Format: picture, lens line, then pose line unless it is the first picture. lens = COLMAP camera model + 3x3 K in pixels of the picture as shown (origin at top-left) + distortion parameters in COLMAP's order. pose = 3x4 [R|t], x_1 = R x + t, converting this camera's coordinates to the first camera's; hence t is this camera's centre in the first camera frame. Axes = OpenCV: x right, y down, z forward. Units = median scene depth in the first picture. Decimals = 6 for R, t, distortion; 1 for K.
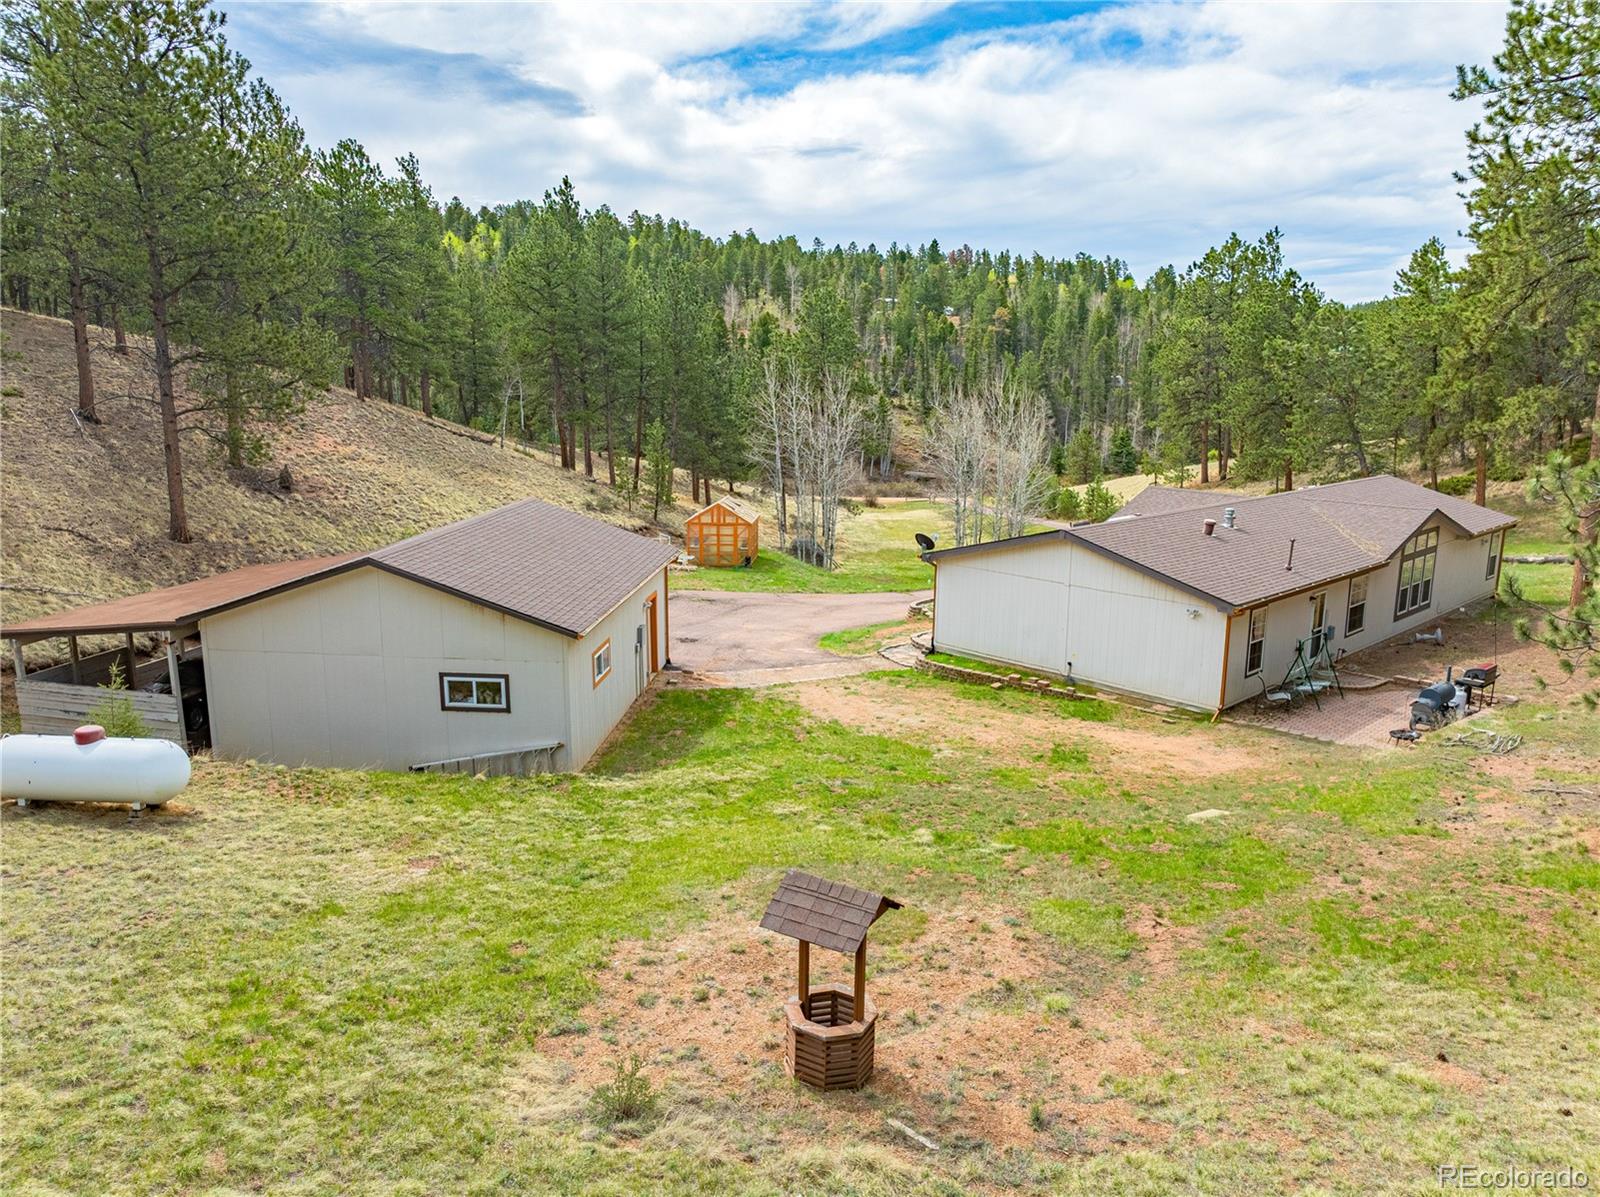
lens RADIAL K [[1135.8, 0, 801.1], [0, 1135.8, 596.7], [0, 0, 1]] dist [-0.028319, 0.002260]
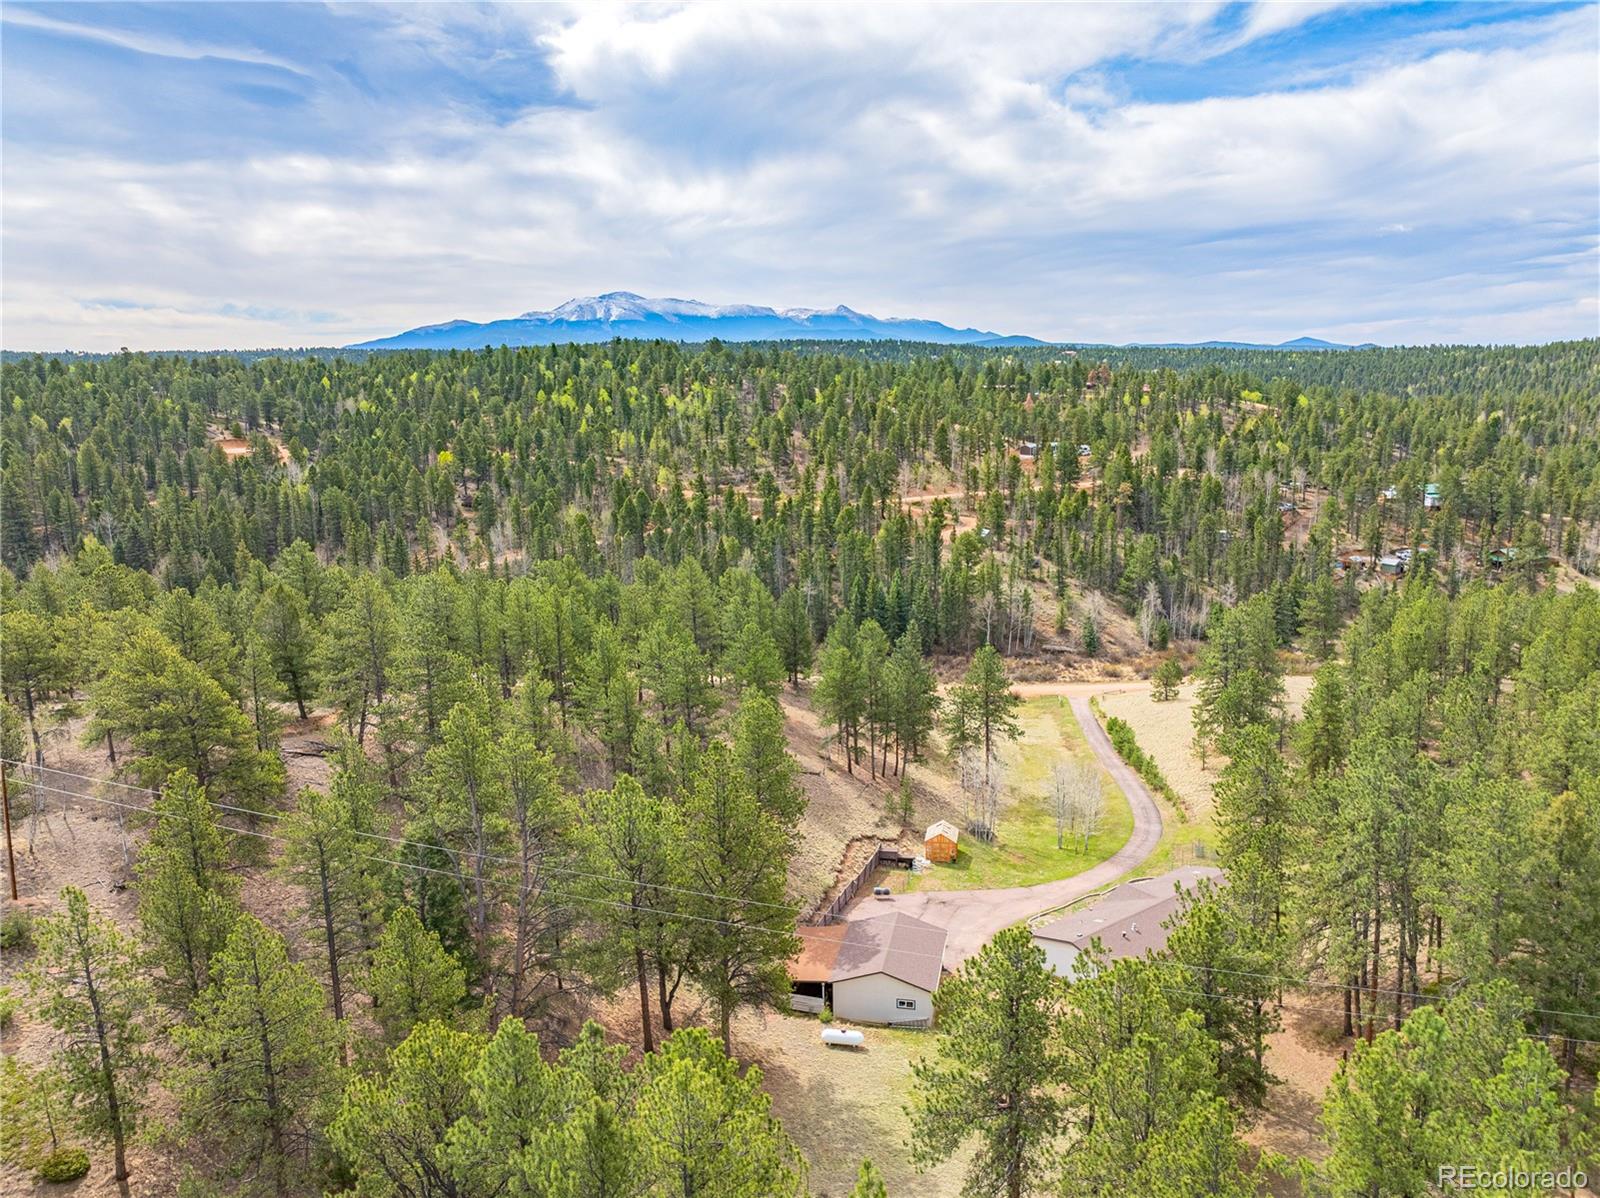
lens RADIAL K [[1135.8, 0, 798.9], [0, 1135.8, 600.1], [0, 0, 1]] dist [-0.028319, 0.002260]
pose [[0.991507, 0.003790, -0.130000, -0.017490], [-0.004511, 0.999976, -0.005254, -0.143000], [0.129977, 0.005796, 0.991500, -0.323199]]
